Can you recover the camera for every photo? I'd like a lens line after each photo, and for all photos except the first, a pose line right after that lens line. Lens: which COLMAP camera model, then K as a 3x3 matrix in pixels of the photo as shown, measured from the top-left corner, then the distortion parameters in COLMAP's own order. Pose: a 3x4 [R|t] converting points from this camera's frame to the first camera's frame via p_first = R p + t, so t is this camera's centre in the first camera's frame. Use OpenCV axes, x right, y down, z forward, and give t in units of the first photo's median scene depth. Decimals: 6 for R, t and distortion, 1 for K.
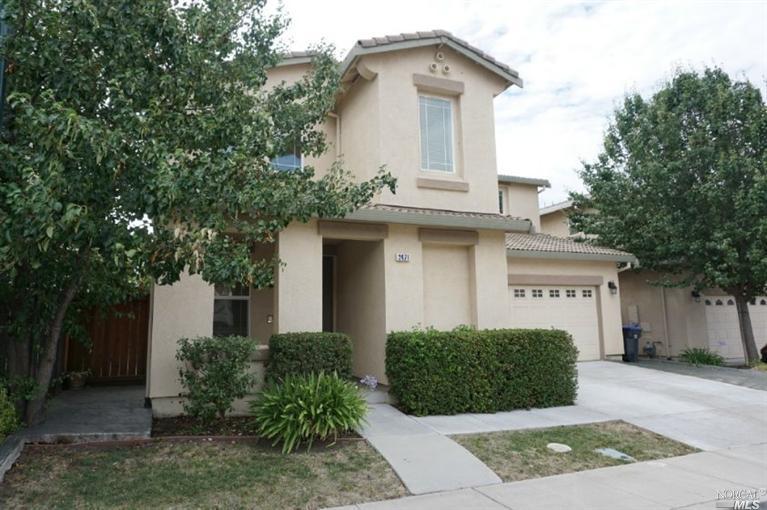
lens RADIAL K [[505.0, 0, 383.5], [0, 505.0, 255.0], [0, 0, 1]] dist [-0.048968, 0.036732]
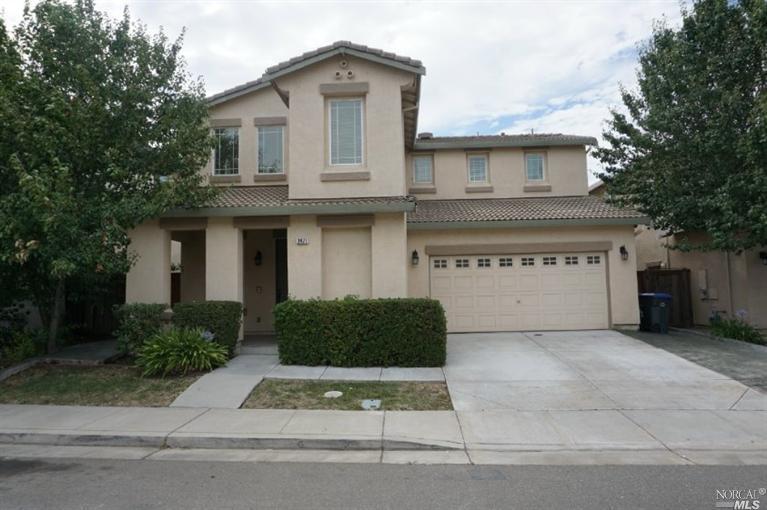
lens RADIAL K [[505.0, 0, 383.5], [0, 505.0, 255.0], [0, 0, 1]] dist [-0.048968, 0.036732]
pose [[0.904767, -0.034287, -0.424524, 0.689095], [0.063920, 0.996396, 0.055757, -0.016574], [0.421082, -0.077583, 0.903698, -0.040393]]
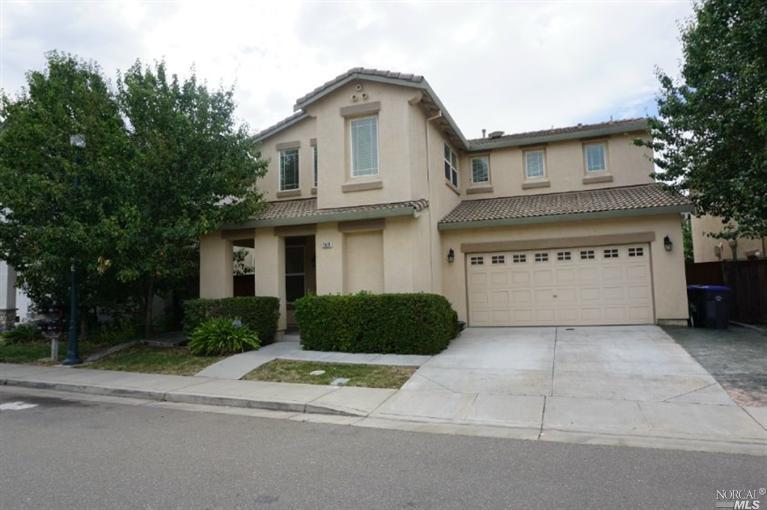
lens RADIAL K [[505.0, 0, 383.5], [0, 505.0, 255.0], [0, 0, 1]] dist [-0.048968, 0.036732]
pose [[0.731942, -0.060686, -0.678659, 1.052383], [0.110206, 0.993455, 0.030023, 0.006929], [0.672395, -0.096768, 0.733840, 0.038091]]
